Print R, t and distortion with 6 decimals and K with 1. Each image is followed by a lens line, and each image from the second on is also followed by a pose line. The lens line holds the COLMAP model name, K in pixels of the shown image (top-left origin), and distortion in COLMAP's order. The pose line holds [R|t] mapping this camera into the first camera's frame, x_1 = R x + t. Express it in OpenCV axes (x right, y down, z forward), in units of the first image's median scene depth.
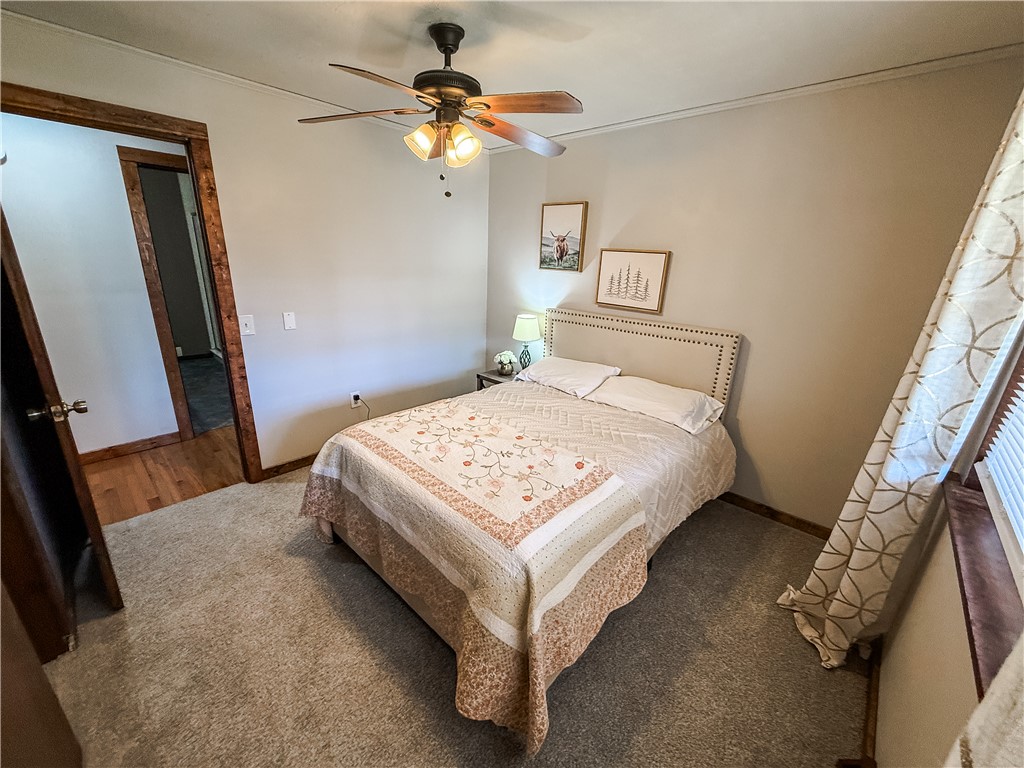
lens RADIAL K [[411.2, 0, 511.8], [0, 411.2, 386.2], [0, 0, 1]] dist [0.002513, -0.000837]
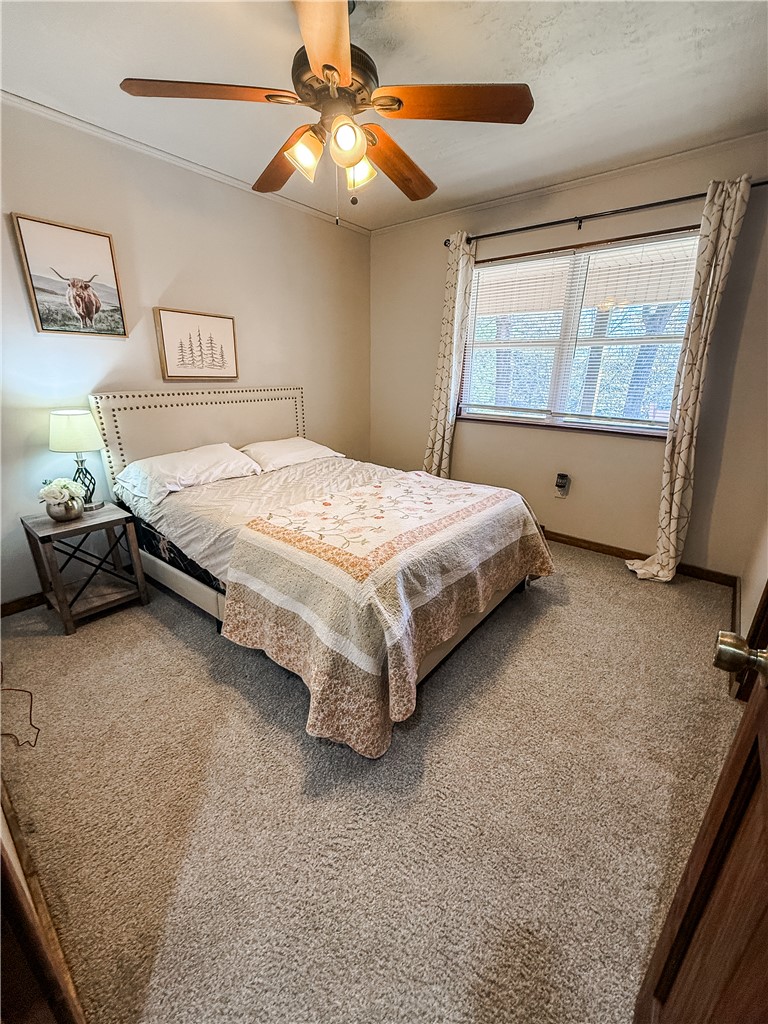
lens RADIAL K [[411.2, 0, 384.7], [0, 411.2, 512.2], [0, 0, 1]] dist [0.002513, -0.000837]
pose [[-0.068362, -0.366531, 0.927891, -0.670324], [0.292735, 0.881759, 0.369875, -0.140119], [-0.953747, 0.296912, 0.047018, 0.621526]]
